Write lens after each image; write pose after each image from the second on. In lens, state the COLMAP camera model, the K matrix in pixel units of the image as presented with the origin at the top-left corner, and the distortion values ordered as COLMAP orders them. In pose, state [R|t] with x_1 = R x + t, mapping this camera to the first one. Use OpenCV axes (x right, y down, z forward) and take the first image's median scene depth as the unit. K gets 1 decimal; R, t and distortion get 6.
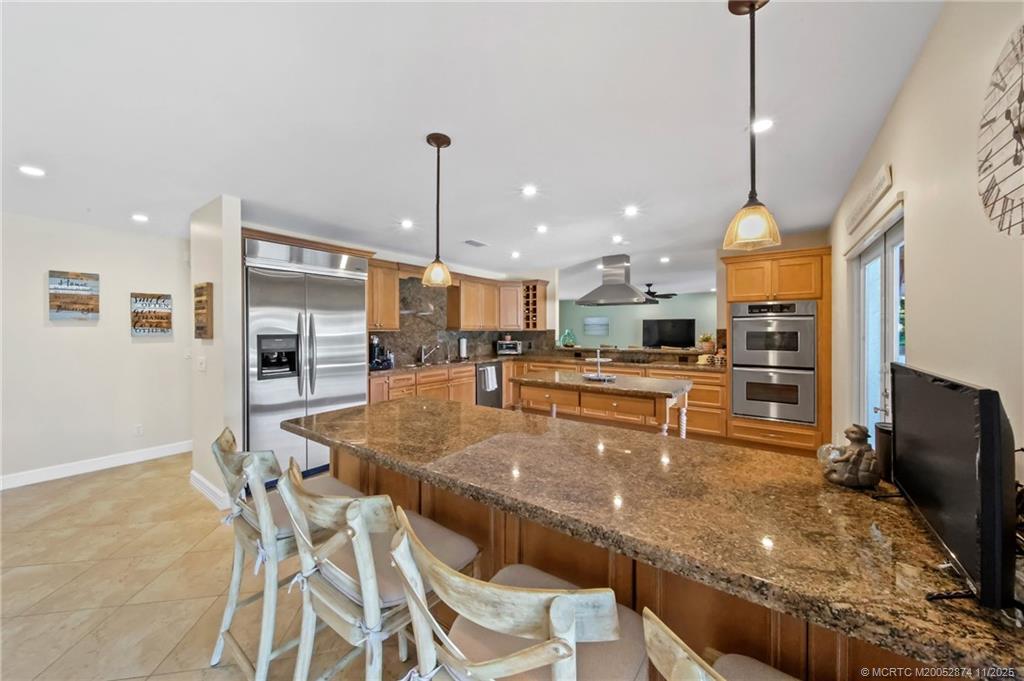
lens RADIAL K [[365.7, 0, 506.2], [0, 365.7, 331.2], [0, 0, 1]] dist [0.000077, -0.000216]
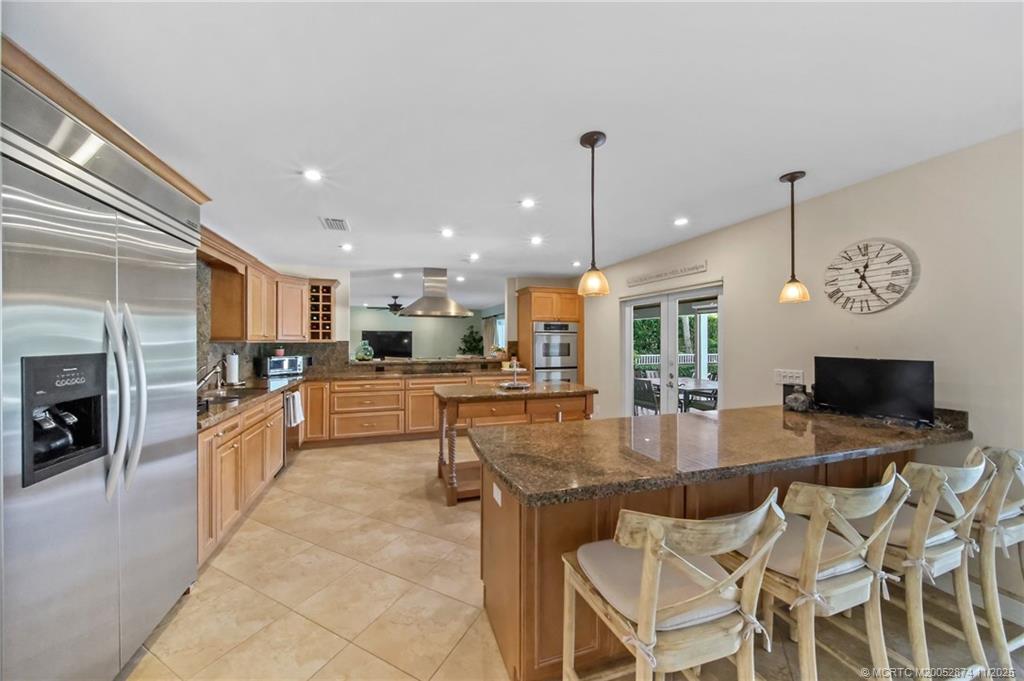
lens RADIAL K [[365.7, 0, 508.9], [0, 365.7, 343.0], [0, 0, 1]] dist [0.000077, -0.000216]
pose [[0.576222, -0.002995, 0.817288, -0.396101], [0.000505, 0.999994, 0.003308, -0.002670], [-0.817293, -0.001493, 0.576220, 0.237738]]
